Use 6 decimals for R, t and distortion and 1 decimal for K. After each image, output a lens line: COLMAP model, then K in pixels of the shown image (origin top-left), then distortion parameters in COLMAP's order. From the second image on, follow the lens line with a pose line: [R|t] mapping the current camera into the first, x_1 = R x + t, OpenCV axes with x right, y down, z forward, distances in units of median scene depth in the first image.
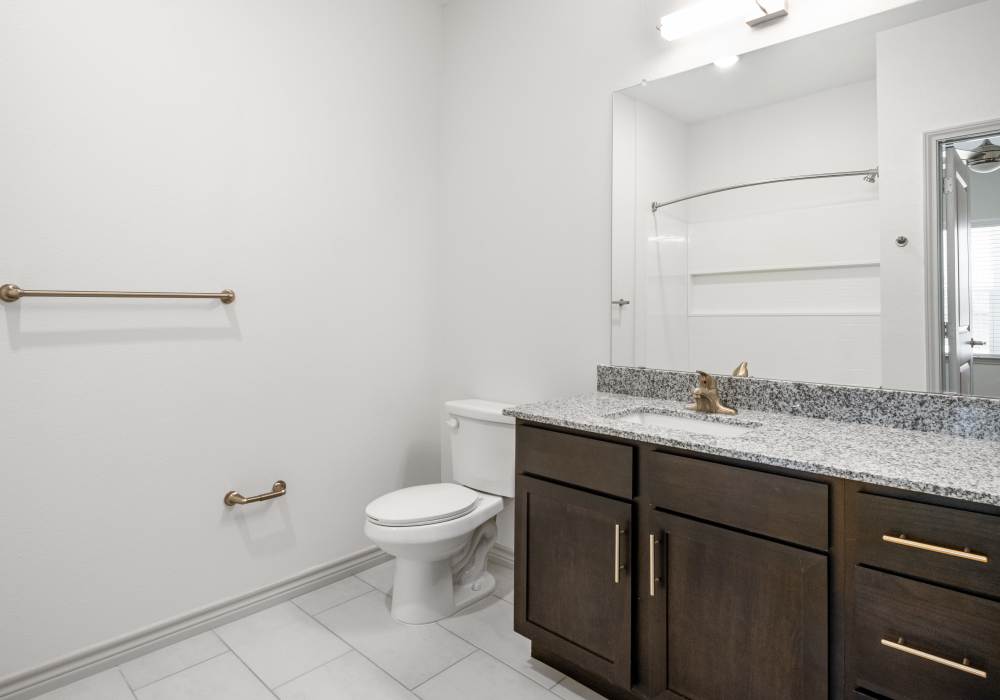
lens RADIAL K [[576.6, 0, 470.5], [0, 576.6, 293.0], [0, 0, 1]] dist [0.002850, 0.000457]
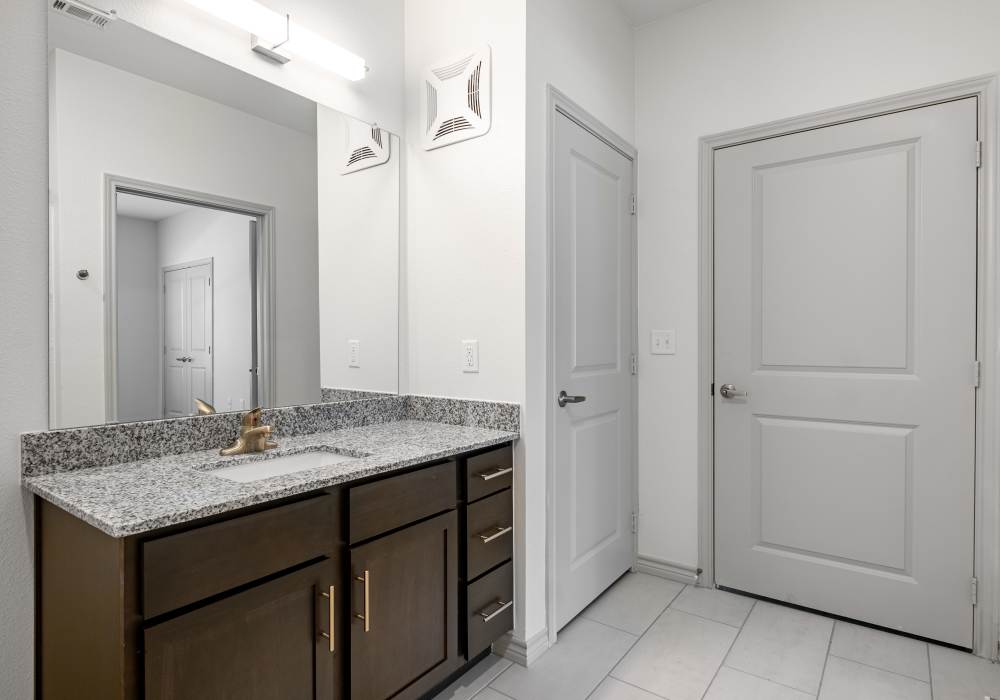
lens RADIAL K [[533.8, 0, 500.0], [0, 533.8, 350.0], [0, 0, 1]] dist [-0.000658, -0.000065]
pose [[-0.156091, -0.012893, 0.987659, -0.484853], [-0.025501, 0.999634, 0.009019, 0.025667], [-0.987414, -0.023778, -0.156362, 0.738455]]
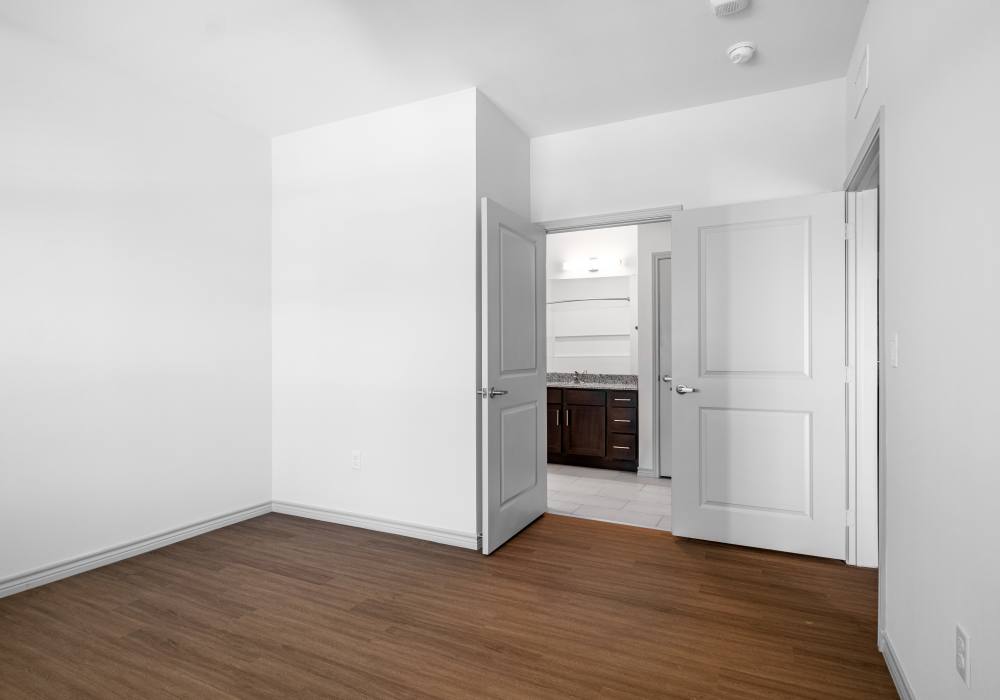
lens RADIAL K [[533.8, 0, 500.0], [0, 533.8, 350.0], [0, 0, 1]] dist [-0.000658, -0.000065]
pose [[0.947503, -0.000471, 0.319747, -1.063947], [-0.005893, 0.999803, 0.018935, -0.051983], [-0.319693, -0.019826, 0.947314, -1.905414]]
